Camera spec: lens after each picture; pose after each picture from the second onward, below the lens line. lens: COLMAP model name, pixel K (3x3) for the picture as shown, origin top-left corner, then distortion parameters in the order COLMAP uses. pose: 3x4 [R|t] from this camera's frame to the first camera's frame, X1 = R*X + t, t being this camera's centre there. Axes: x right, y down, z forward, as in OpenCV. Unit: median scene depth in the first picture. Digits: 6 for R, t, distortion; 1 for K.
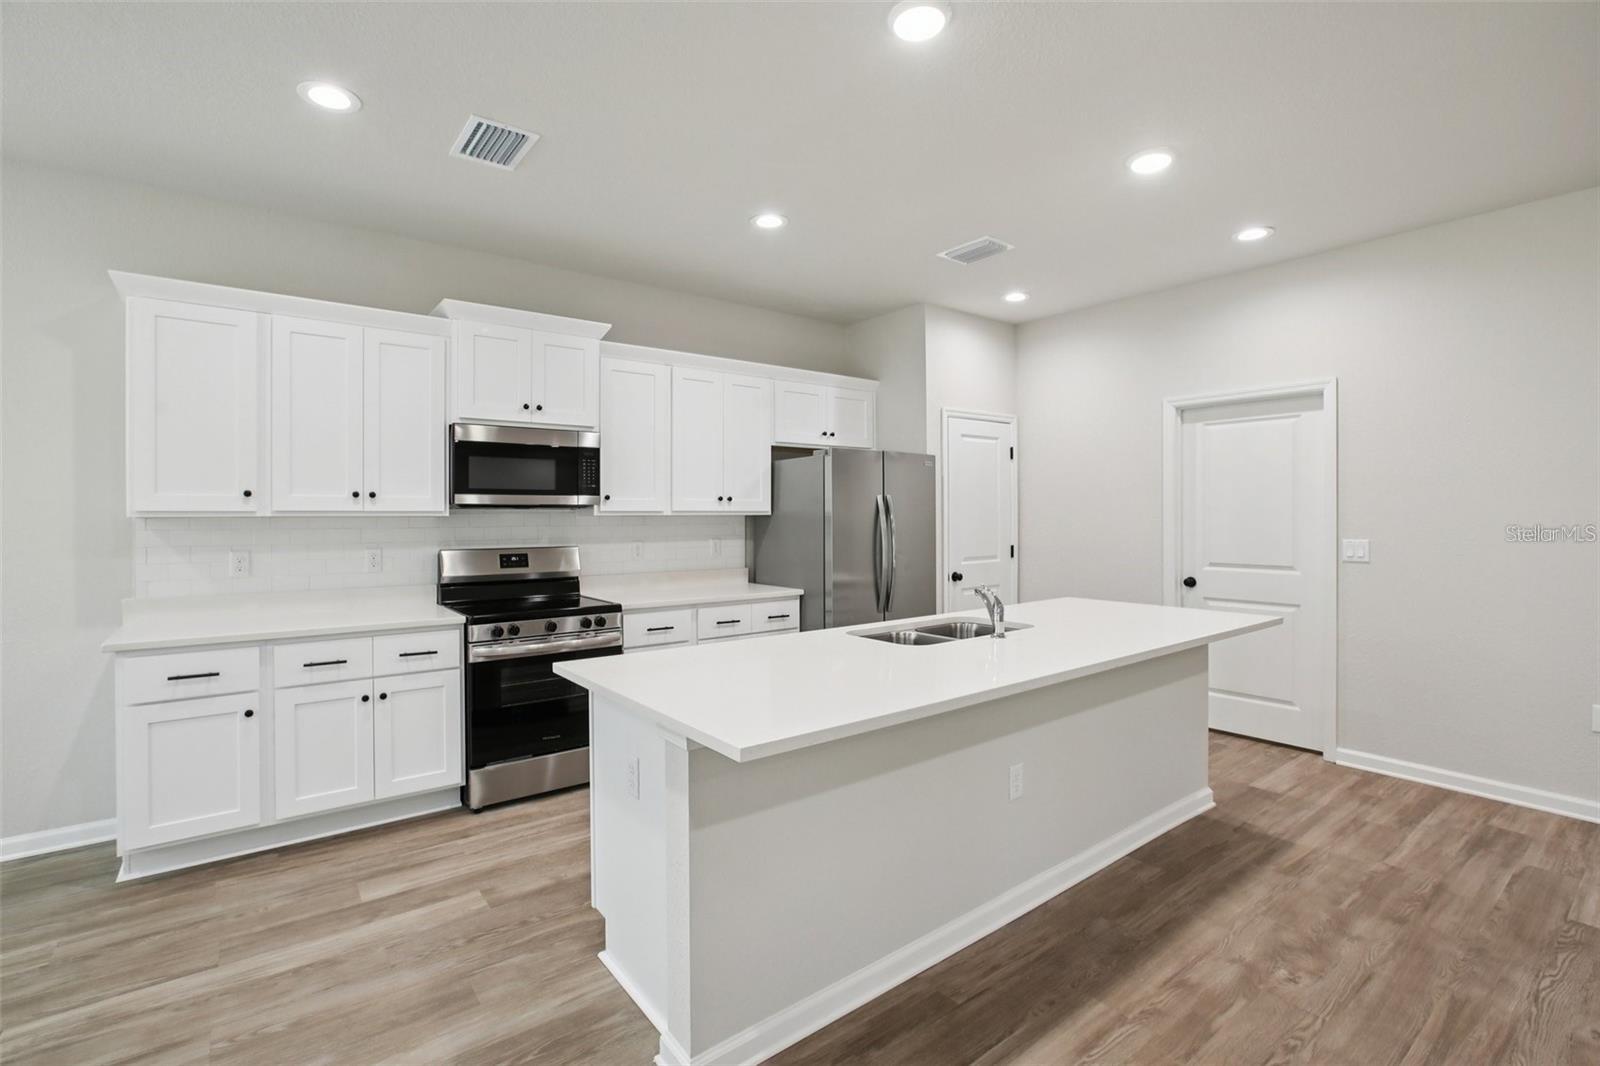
lens RADIAL K [[728.0, 0, 797.9], [0, 728.0, 510.1], [0, 0, 1]] dist [-0.030972, 0.000433]
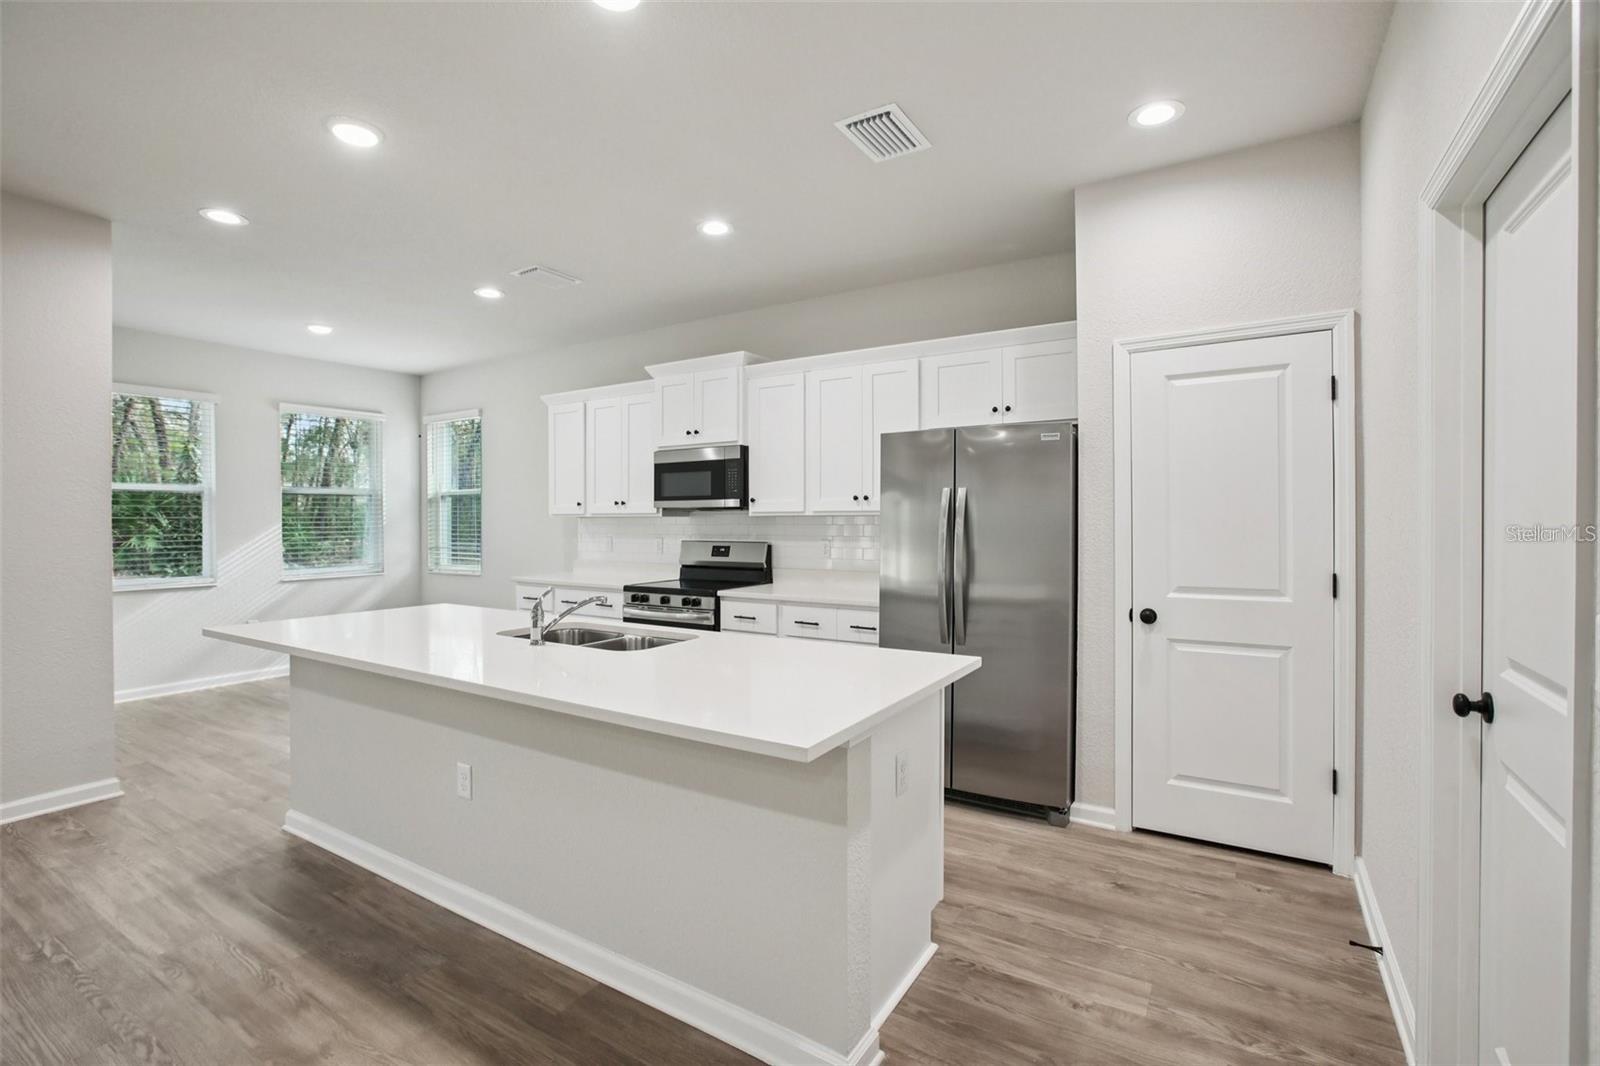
lens RADIAL K [[726.4, 0, 795.9], [0, 726.4, 525.7], [0, 0, 1]] dist [-0.019659, 0.000672]
pose [[0.350139, 0.010815, -0.936635, 1.104879], [0.006600, 0.999880, 0.014013, 0.009615], [0.936674, -0.011088, 0.350026, 0.859656]]
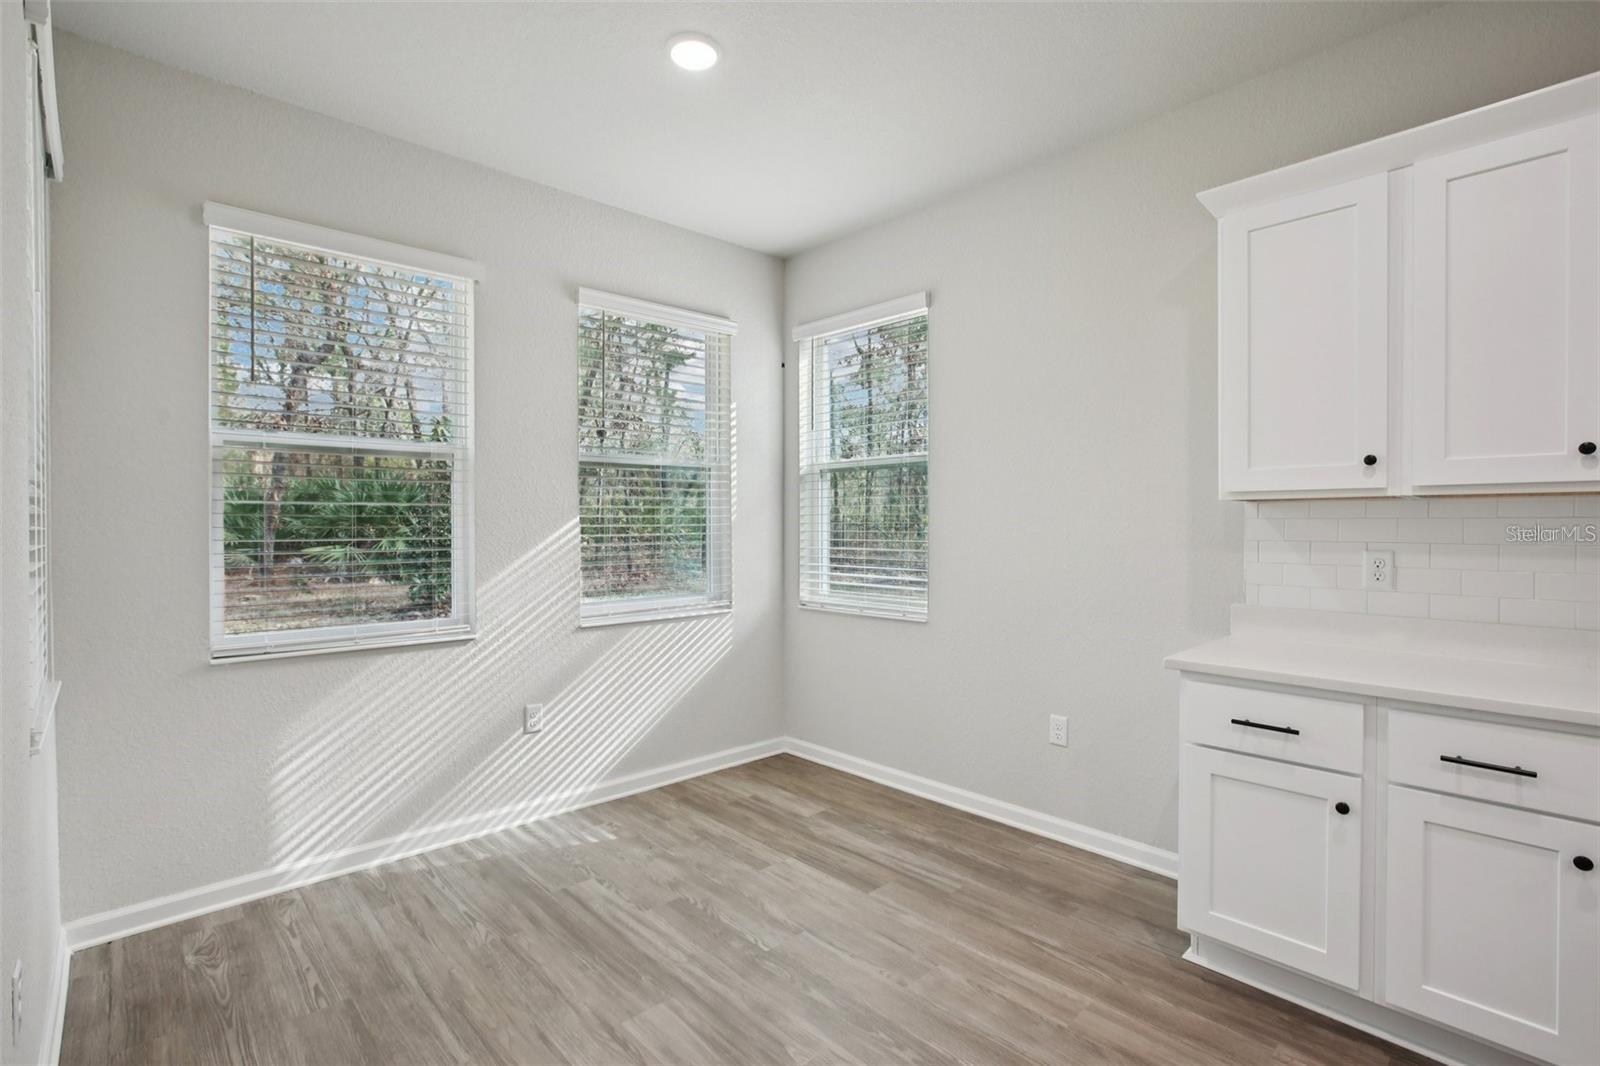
lens RADIAL K [[759.7, 0, 801.2], [0, 759.7, 526.3], [0, 0, 1]] dist [-0.066210, 0.032754]
pose [[0.101525, 0.008299, -0.994798, -0.162033], [0.006418, 0.999939, 0.008997, 0.026951], [0.994812, -0.007298, 0.101466, 0.421508]]
